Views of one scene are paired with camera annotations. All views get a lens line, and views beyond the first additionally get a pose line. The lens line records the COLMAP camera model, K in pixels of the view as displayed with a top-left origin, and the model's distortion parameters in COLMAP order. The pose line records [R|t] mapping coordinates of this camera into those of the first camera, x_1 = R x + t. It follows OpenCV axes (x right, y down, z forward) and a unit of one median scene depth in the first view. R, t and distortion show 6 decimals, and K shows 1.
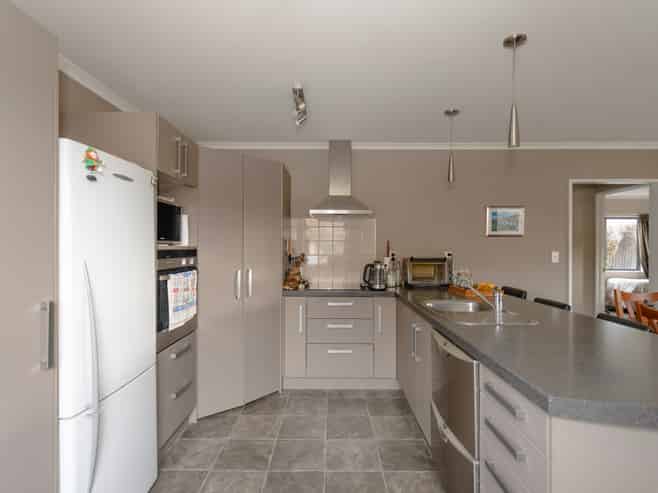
lens RADIAL K [[347.9, 0, 329.0], [0, 347.9, 246.5], [0, 0, 1]] dist [-0.000499, 0.000589]
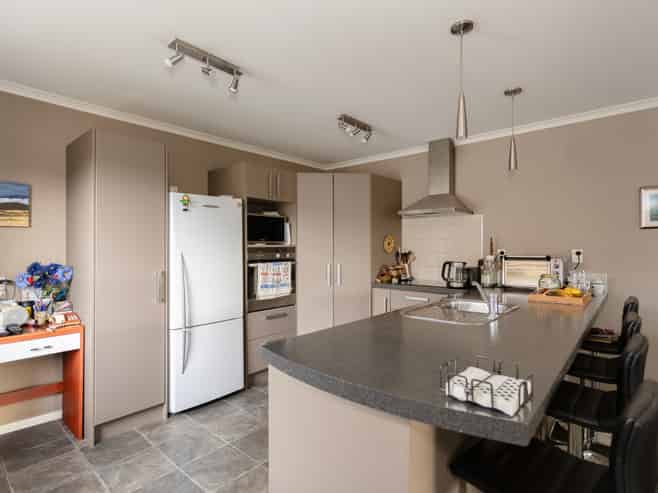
lens RADIAL K [[344.8, 0, 329.9], [0, 344.8, 243.8], [0, 0, 1]] dist [0.001600, 0.001760]
pose [[0.759071, -0.009262, -0.650942, 0.522438], [0.005968, 0.999956, -0.007269, 0.005054], [0.650981, 0.001633, 0.759093, 0.029887]]
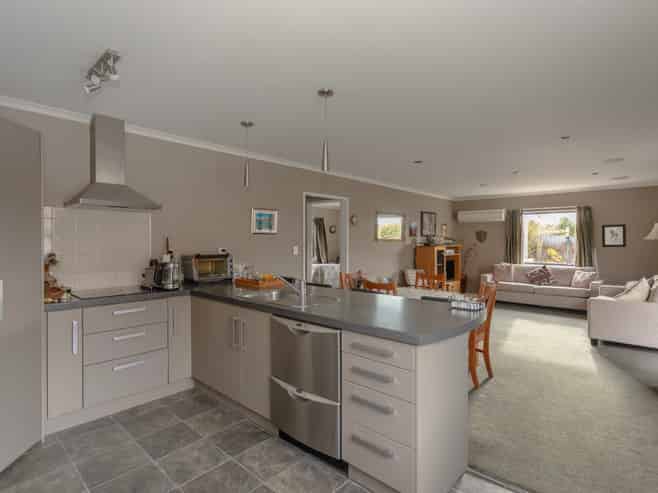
lens RADIAL K [[344.8, 0, 329.9], [0, 344.8, 243.8], [0, 0, 1]] dist [0.001600, 0.001760]
pose [[0.669601, -0.008879, 0.742668, -0.272675], [-0.001005, 0.999917, 0.012861, -0.013613], [-0.742720, -0.009358, 0.669537, 0.052644]]
